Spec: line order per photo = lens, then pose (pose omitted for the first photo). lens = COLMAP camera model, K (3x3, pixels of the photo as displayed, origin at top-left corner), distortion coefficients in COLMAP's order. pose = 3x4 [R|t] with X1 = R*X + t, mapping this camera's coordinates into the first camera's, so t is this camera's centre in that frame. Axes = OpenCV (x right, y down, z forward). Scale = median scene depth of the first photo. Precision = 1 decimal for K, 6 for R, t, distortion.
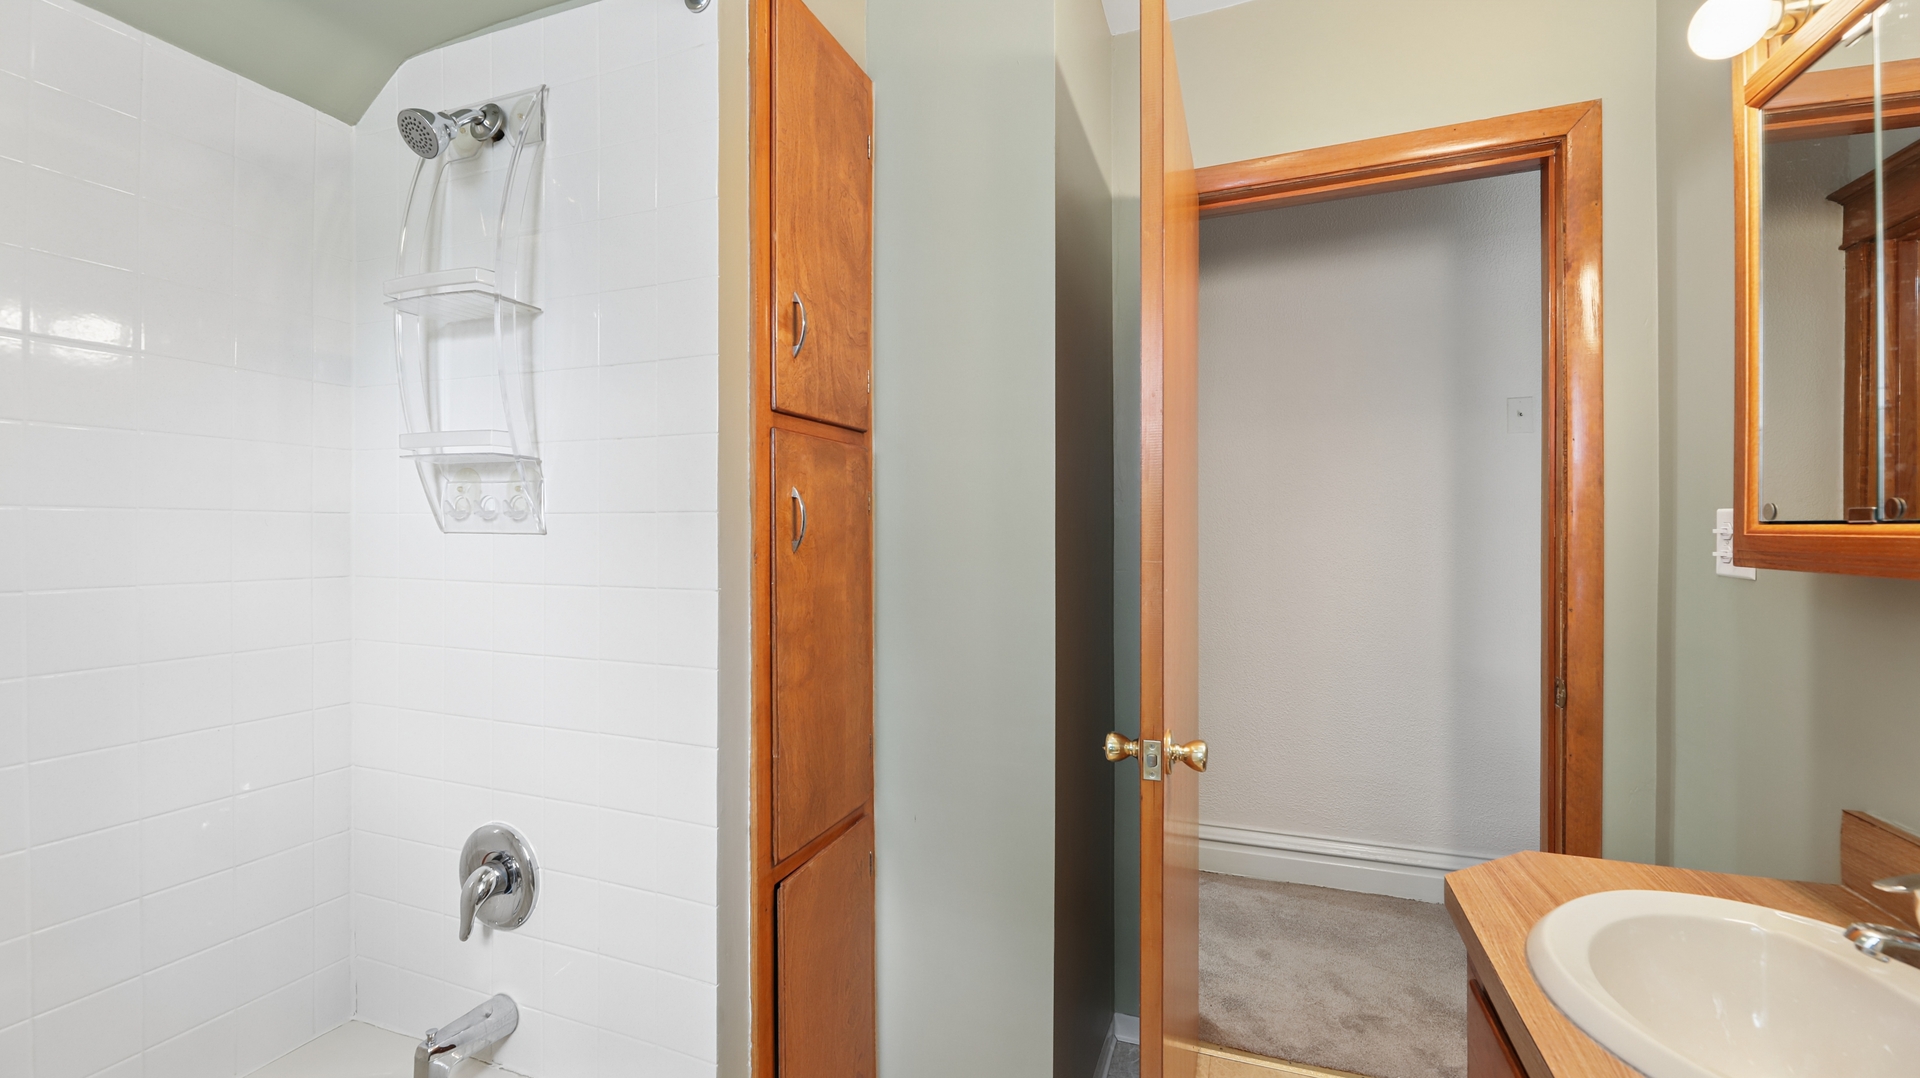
lens RADIAL K [[781.2, 0, 963.0], [0, 781.2, 534.2], [0, 0, 1]] dist [-0.002291, -0.000202]
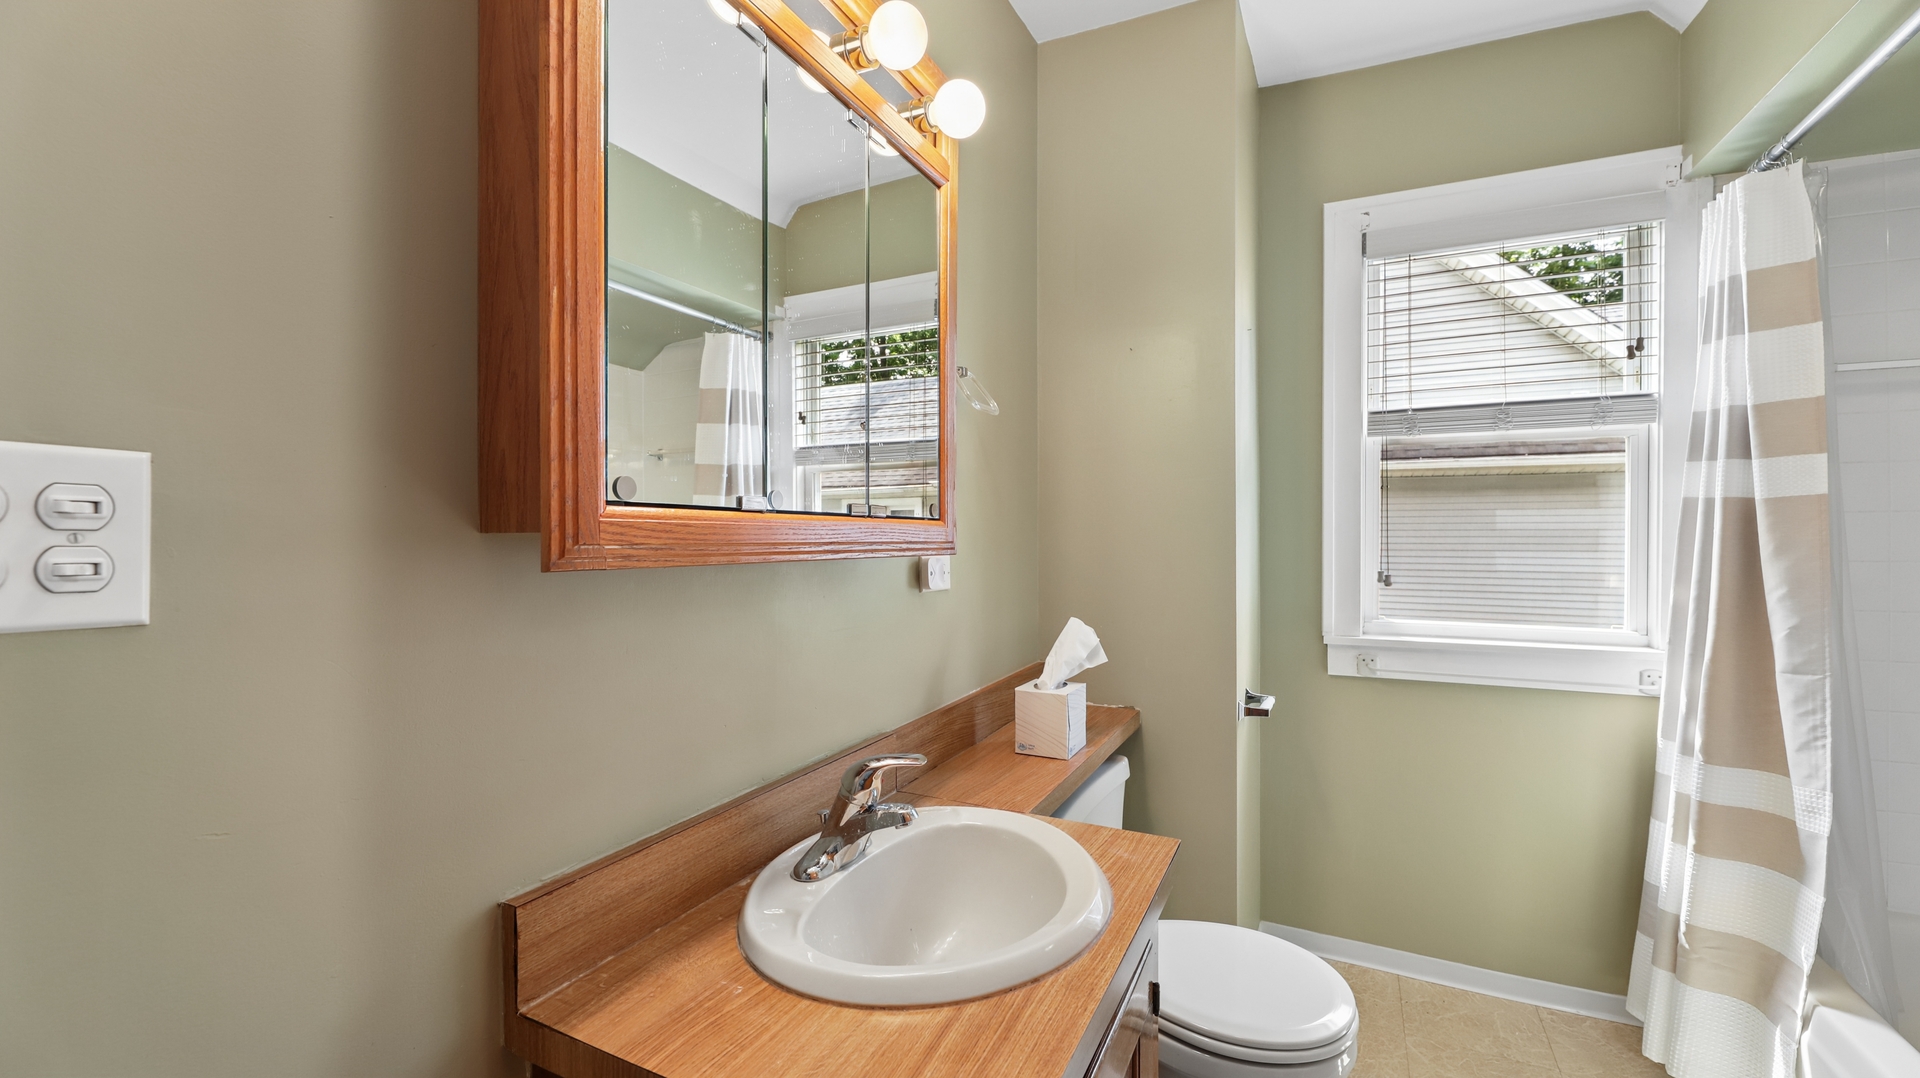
lens RADIAL K [[781.2, 0, 955.3], [0, 781.2, 538.1], [0, 0, 1]] dist [-0.002291, -0.000202]
pose [[-0.994233, -0.002243, 0.107220, 0.659457], [-0.000697, 0.999895, 0.014452, 0.006567], [-0.107242, 0.014294, -0.994130, 1.672394]]
